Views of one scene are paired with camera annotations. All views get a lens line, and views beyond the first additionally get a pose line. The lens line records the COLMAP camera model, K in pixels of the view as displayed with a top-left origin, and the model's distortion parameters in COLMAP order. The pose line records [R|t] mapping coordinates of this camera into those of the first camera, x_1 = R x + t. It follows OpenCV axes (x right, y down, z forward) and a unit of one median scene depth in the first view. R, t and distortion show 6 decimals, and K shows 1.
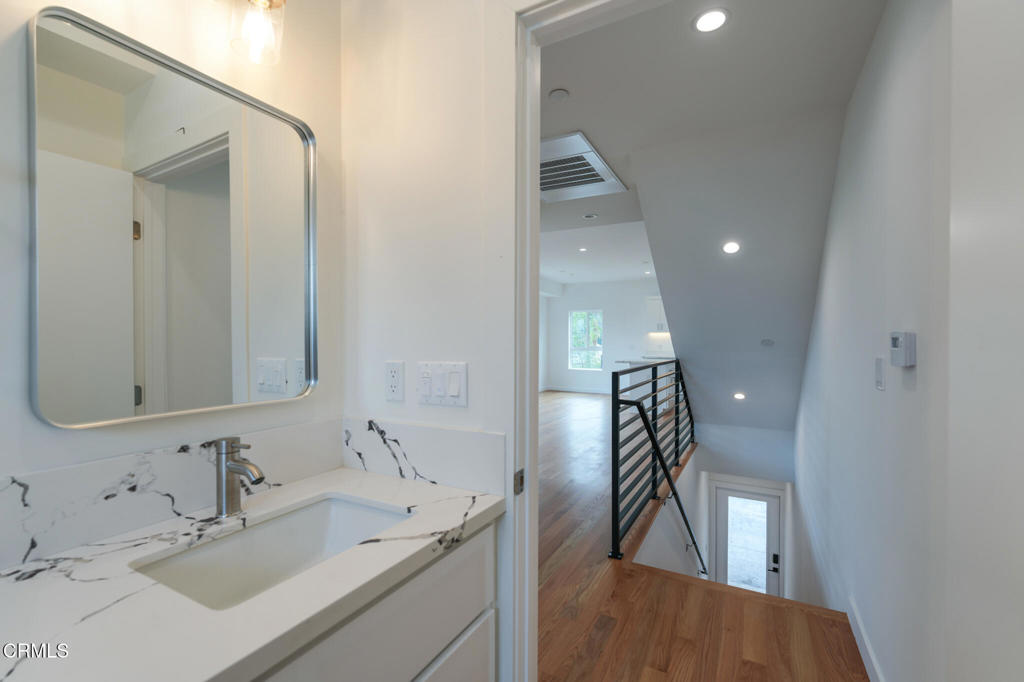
lens RADIAL K [[449.2, 0, 511.9], [0, 449.2, 345.4], [0, 0, 1]] dist [0.002525, 0.000463]
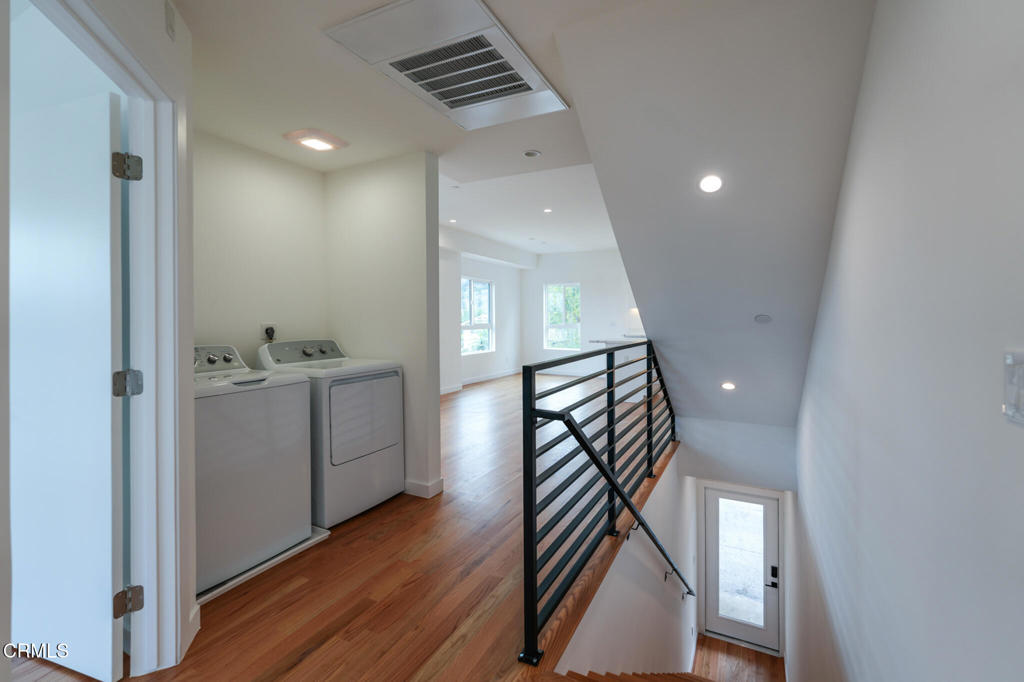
lens RADIAL K [[458.5, 0, 514.8], [0, 458.5, 317.4], [0, 0, 1]] dist [-0.001276, -0.000258]
pose [[0.999709, -0.006062, 0.023359, 0.116773], [0.006323, 0.999918, -0.011132, -0.001321], [-0.023290, 0.011277, 0.999665, 0.209147]]
